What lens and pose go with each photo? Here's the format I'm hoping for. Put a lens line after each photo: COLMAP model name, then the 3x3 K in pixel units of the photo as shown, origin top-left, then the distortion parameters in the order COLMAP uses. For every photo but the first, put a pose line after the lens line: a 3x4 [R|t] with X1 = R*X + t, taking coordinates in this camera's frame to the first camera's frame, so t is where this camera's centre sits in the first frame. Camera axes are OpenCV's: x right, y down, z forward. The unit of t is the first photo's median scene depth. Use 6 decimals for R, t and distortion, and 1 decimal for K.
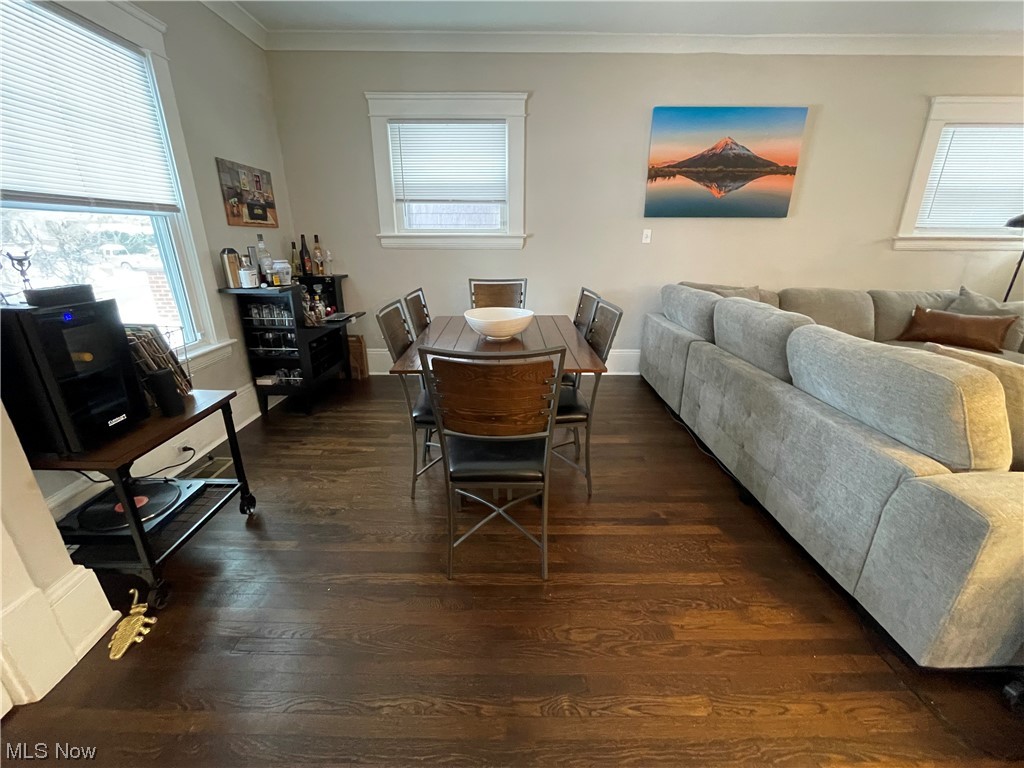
lens RADIAL K [[415.2, 0, 512.2], [0, 415.2, 381.5], [0, 0, 1]] dist [-0.004378, -0.000150]
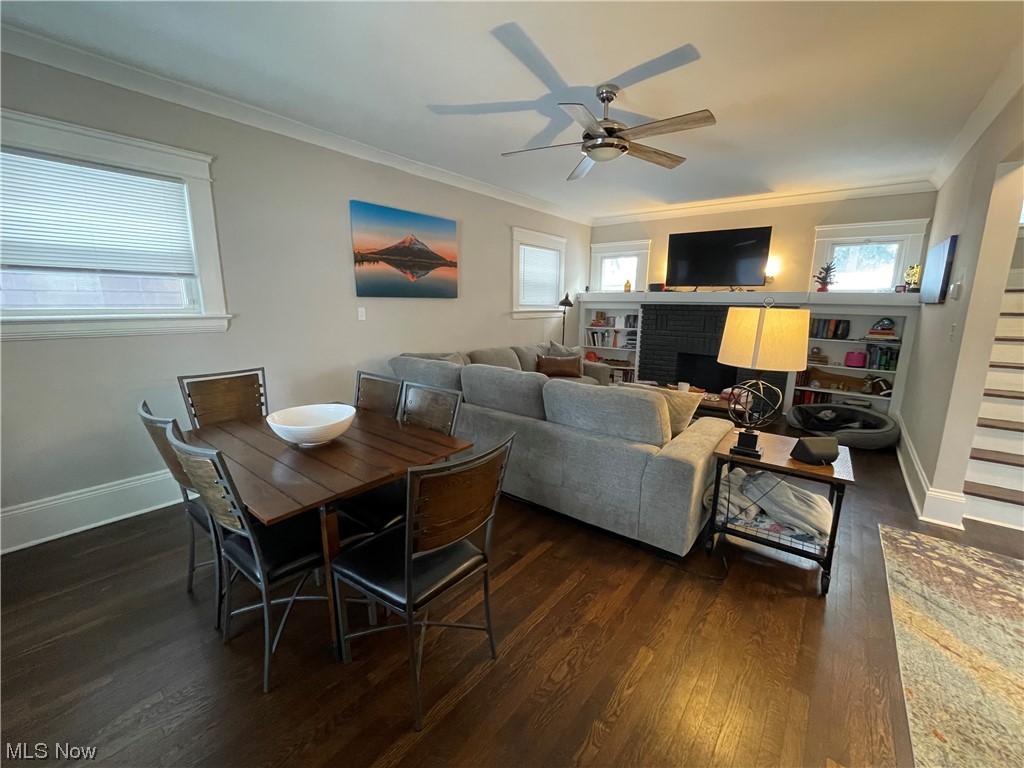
lens RADIAL K [[415.2, 0, 515.1], [0, 415.2, 382.0], [0, 0, 1]] dist [-0.004378, -0.000150]
pose [[0.628099, -0.142783, 0.764921, -0.285217], [0.245699, 0.969122, -0.020851, -0.073779], [-0.738325, 0.201037, 0.643786, 0.082534]]
